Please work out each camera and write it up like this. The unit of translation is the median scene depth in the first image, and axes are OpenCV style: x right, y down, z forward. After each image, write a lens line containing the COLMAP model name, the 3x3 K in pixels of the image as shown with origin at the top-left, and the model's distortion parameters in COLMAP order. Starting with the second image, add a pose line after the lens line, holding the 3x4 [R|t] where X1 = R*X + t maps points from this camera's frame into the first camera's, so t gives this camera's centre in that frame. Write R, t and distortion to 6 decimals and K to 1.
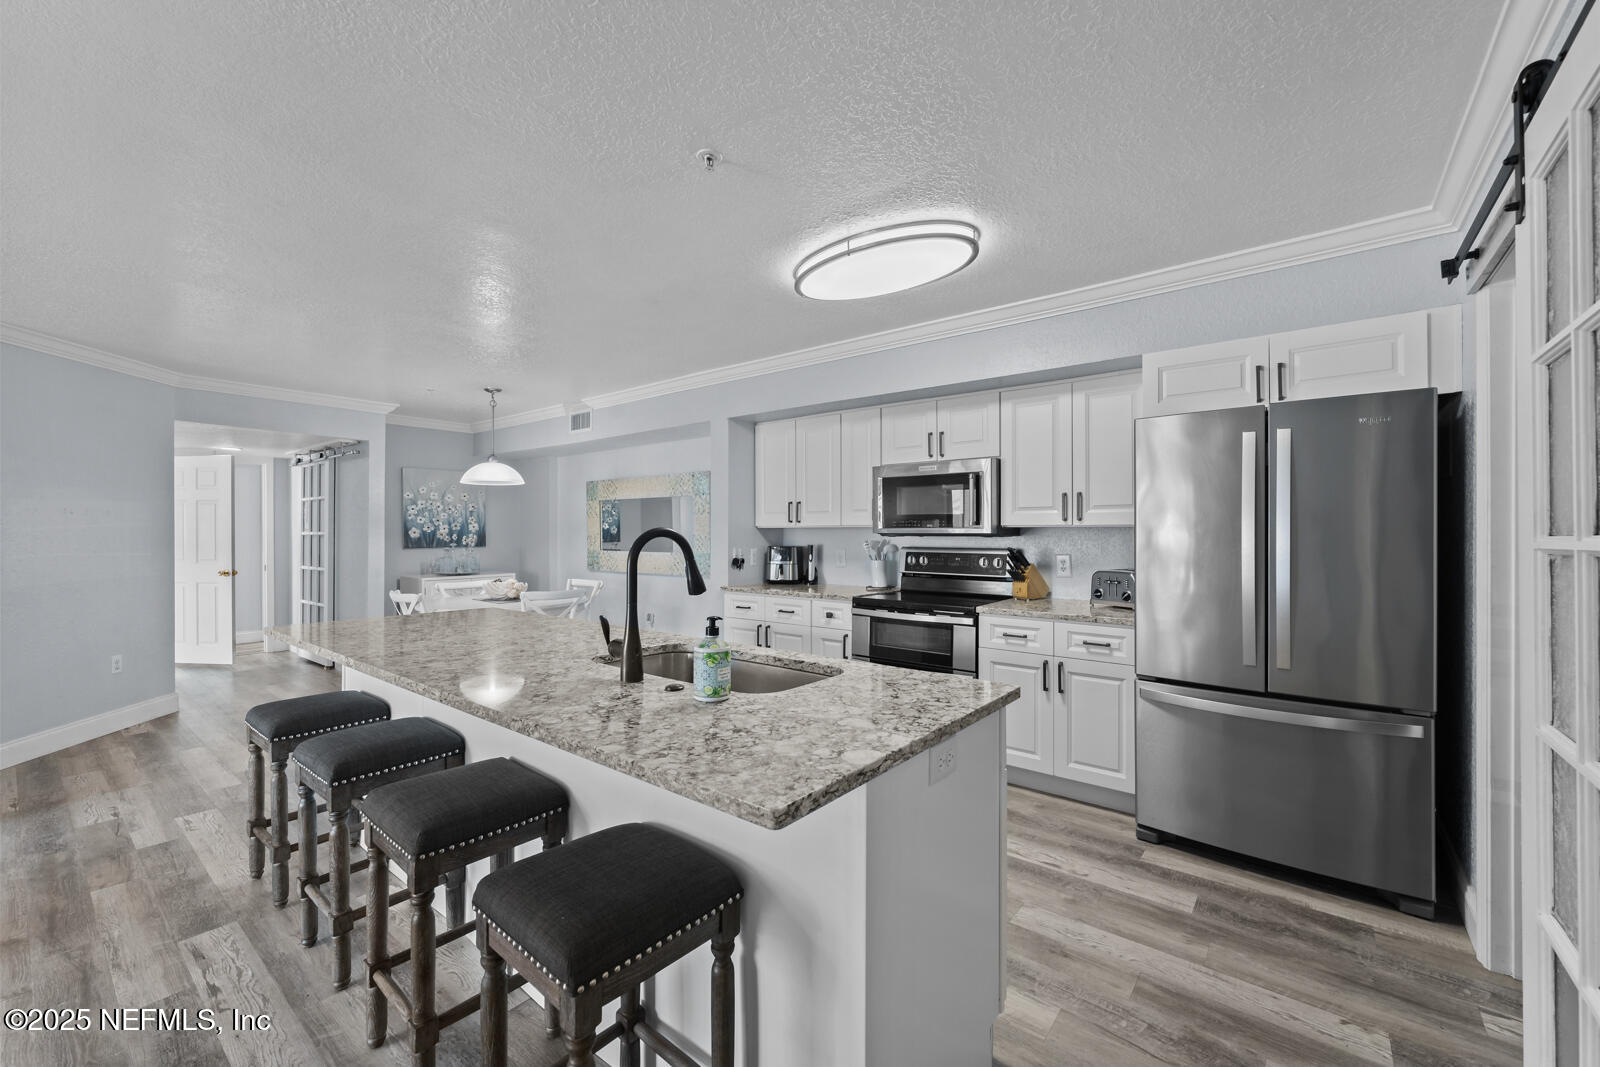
lens RADIAL K [[637.2, 0, 791.2], [0, 637.2, 536.7], [0, 0, 1]] dist [-0.003076, 0.000319]
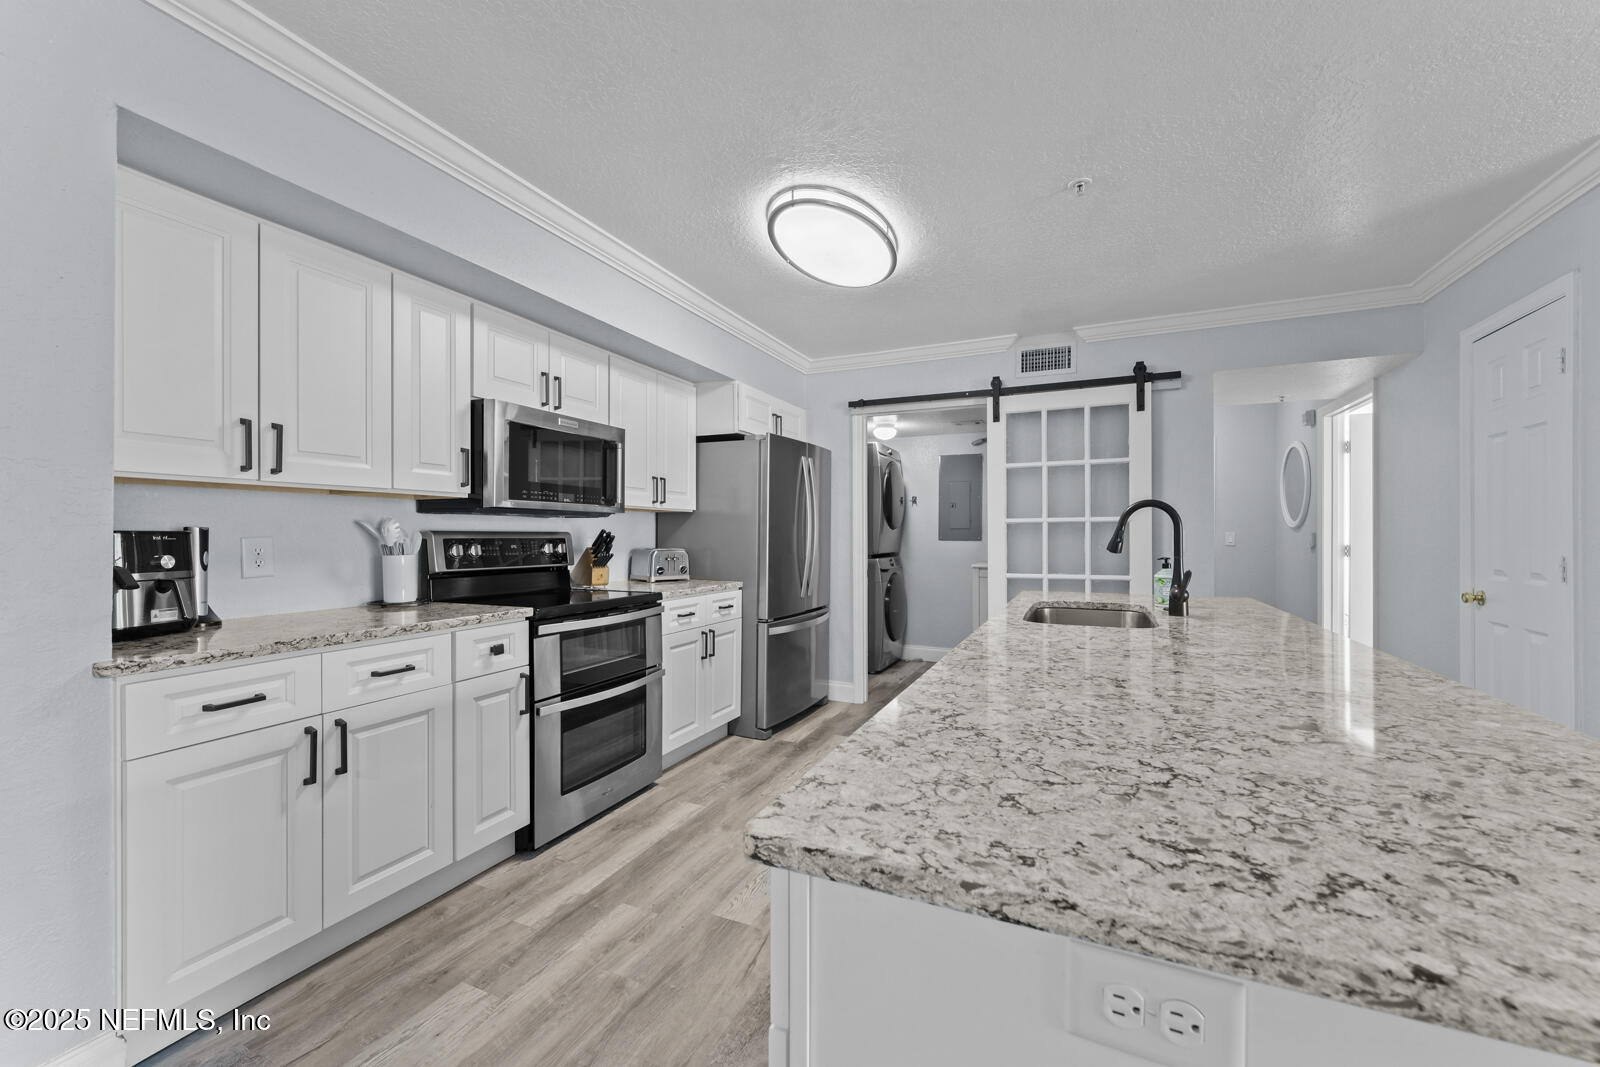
lens RADIAL K [[637.2, 0, 803.4], [0, 637.2, 534.7], [0, 0, 1]] dist [-0.003076, 0.000319]
pose [[-0.257442, -0.001967, 0.966292, -0.503687], [0.006426, 0.999972, 0.003748, 0.019499], [-0.966272, 0.007175, -0.257422, 0.805211]]
